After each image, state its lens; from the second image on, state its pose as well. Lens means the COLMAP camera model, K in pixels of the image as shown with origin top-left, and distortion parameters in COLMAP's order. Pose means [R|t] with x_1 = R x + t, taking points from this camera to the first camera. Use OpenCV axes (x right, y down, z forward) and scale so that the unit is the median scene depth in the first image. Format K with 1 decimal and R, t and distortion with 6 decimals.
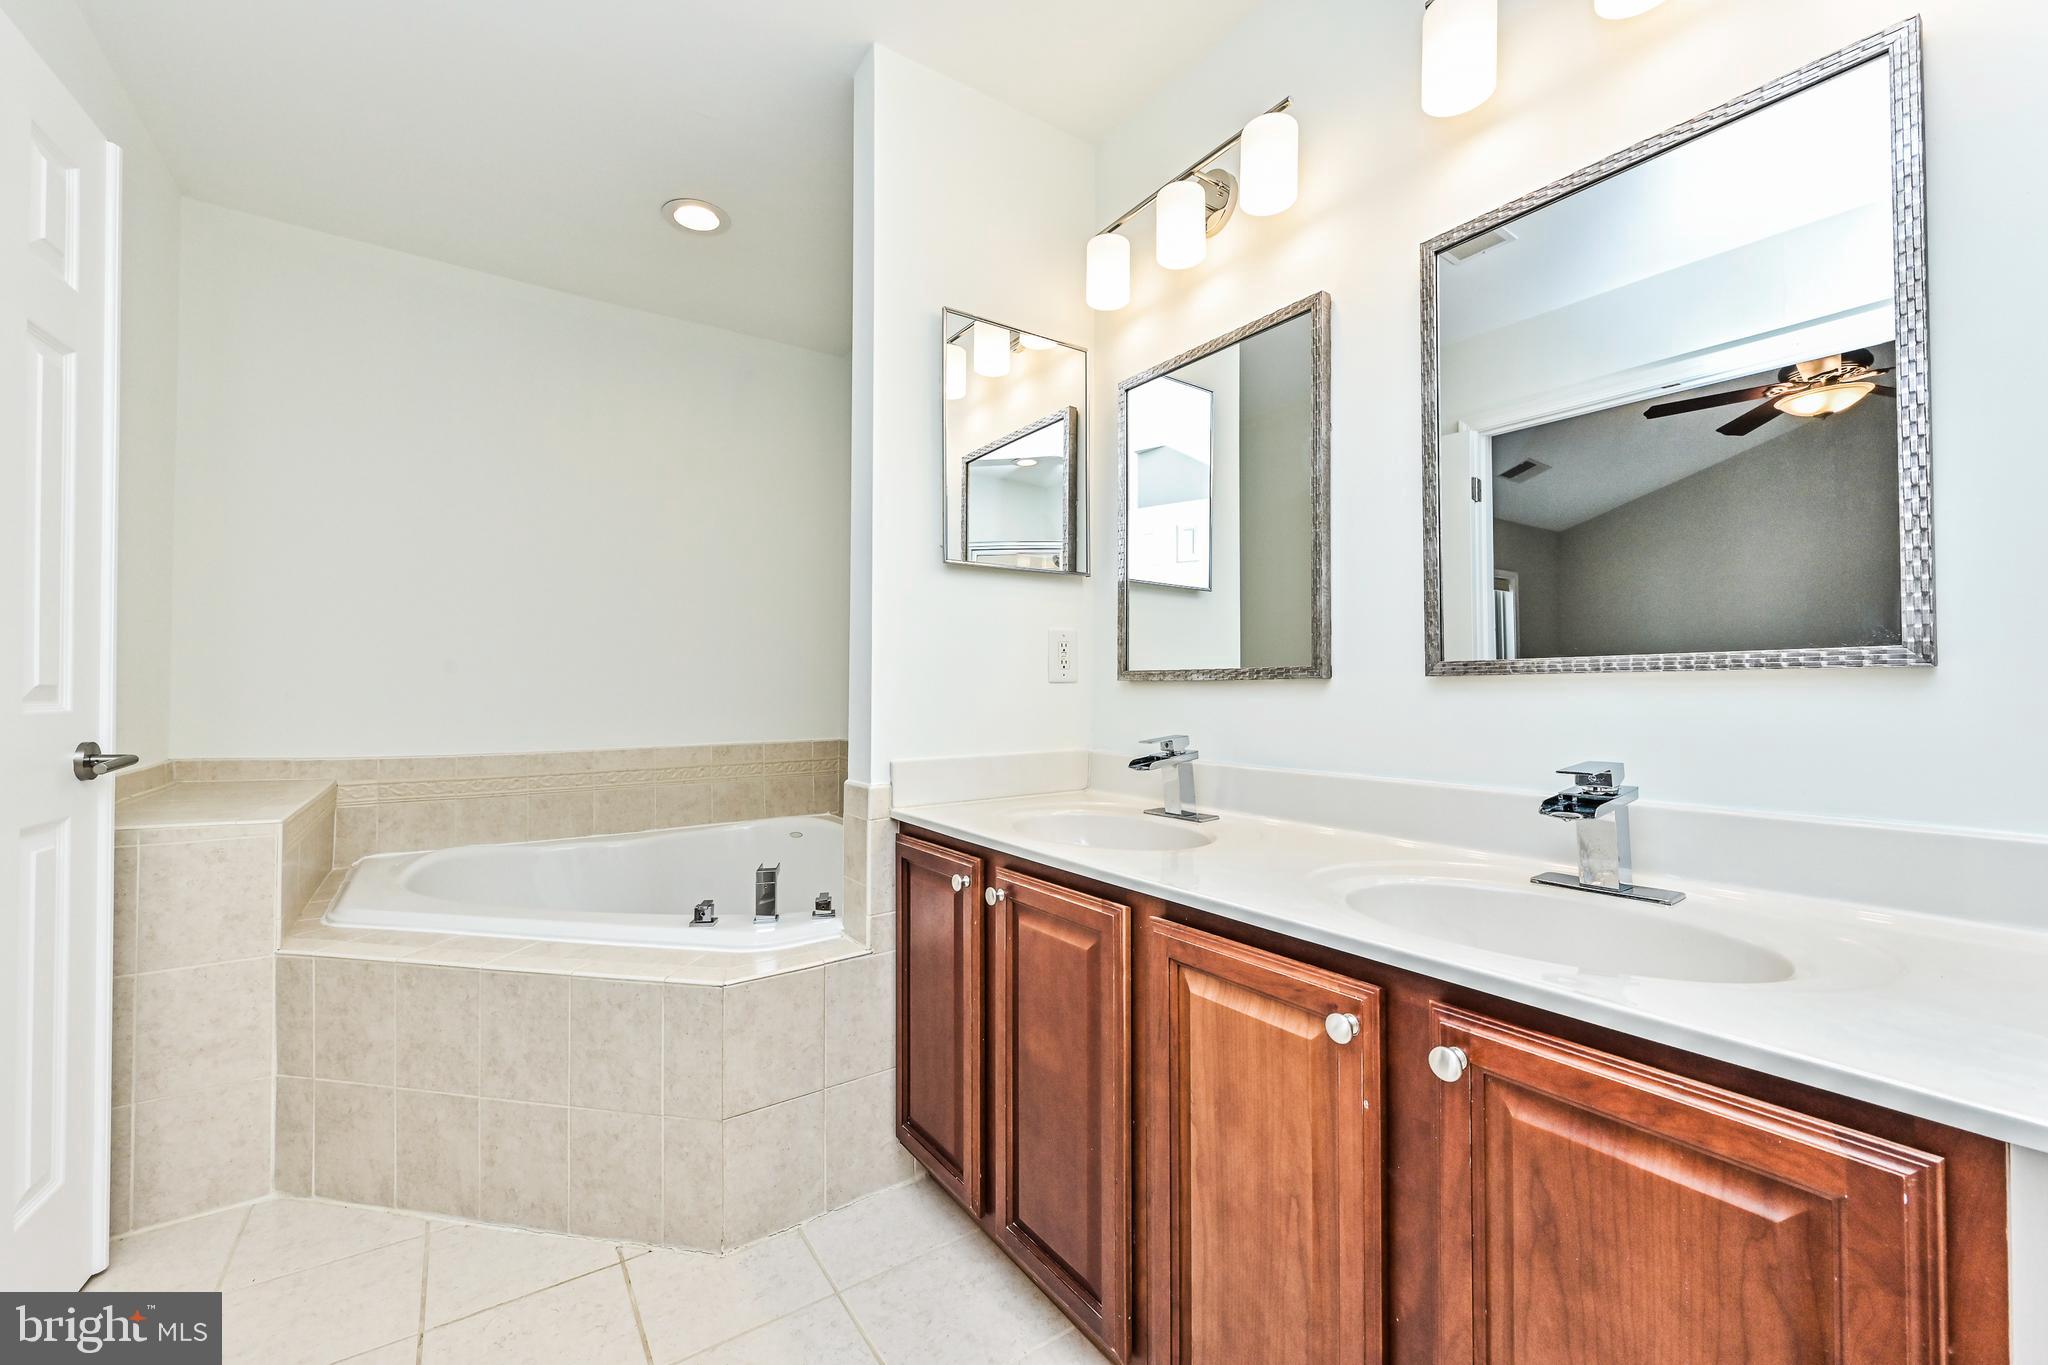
lens RADIAL K [[825.7, 0, 1024.0], [0, 825.7, 682.5], [0, 0, 1]] dist [0.000592, 0.000029]
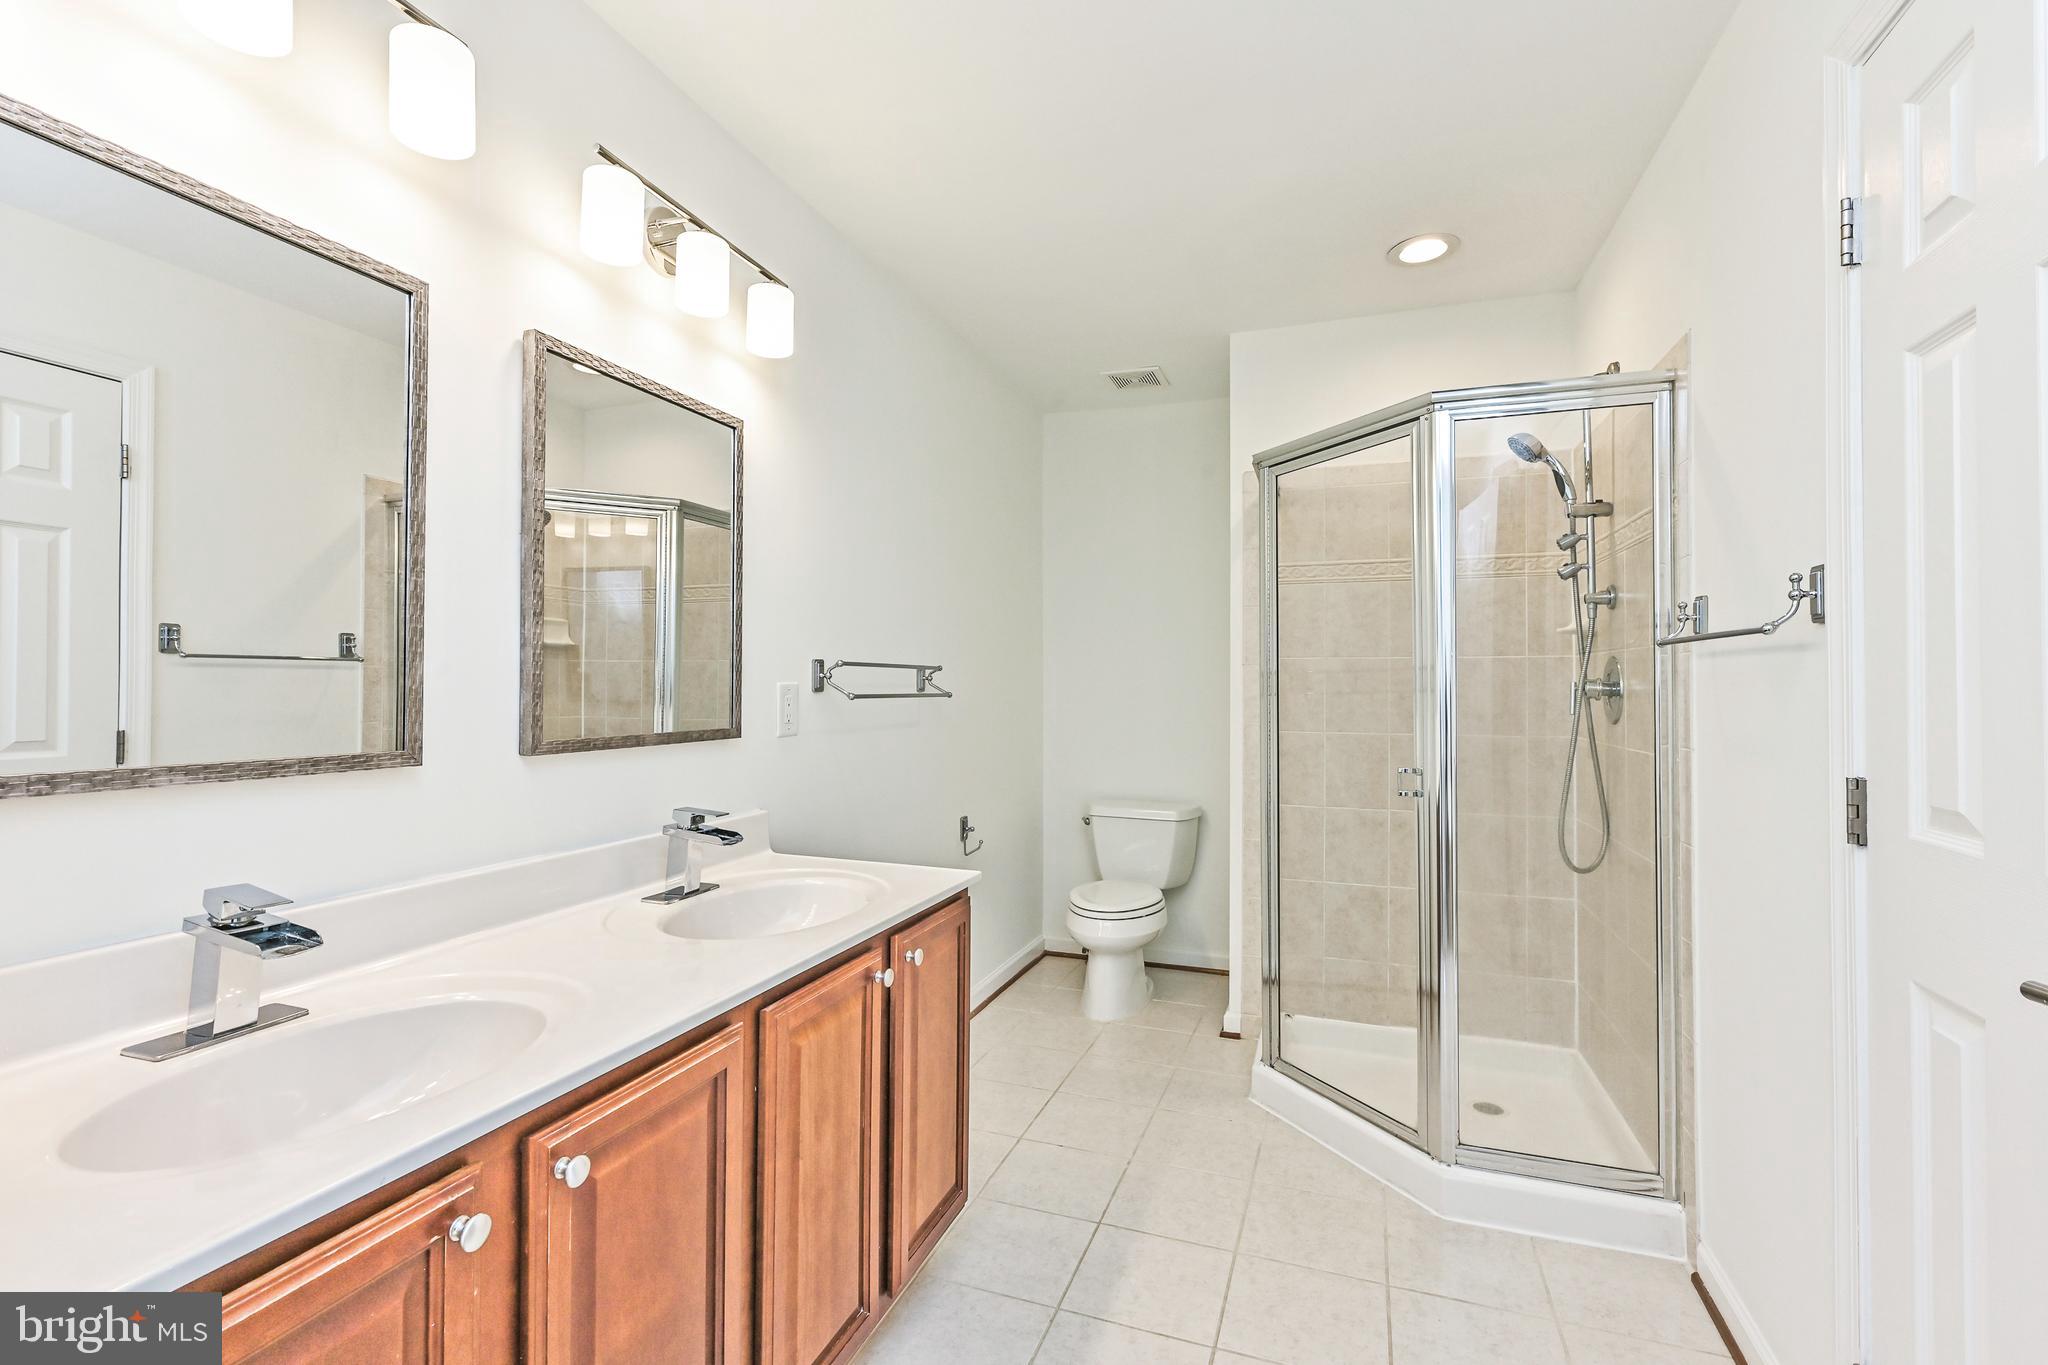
lens RADIAL K [[916.9, 0, 1024.0], [0, 916.9, 682.5], [0, 0, 1]] dist [-0.000426, -0.000025]
pose [[-0.583016, 0.000826, 0.812460, -0.788091], [-0.013621, 0.999849, -0.010791, -0.094520], [-0.812346, -0.017358, -0.582917, 1.168587]]
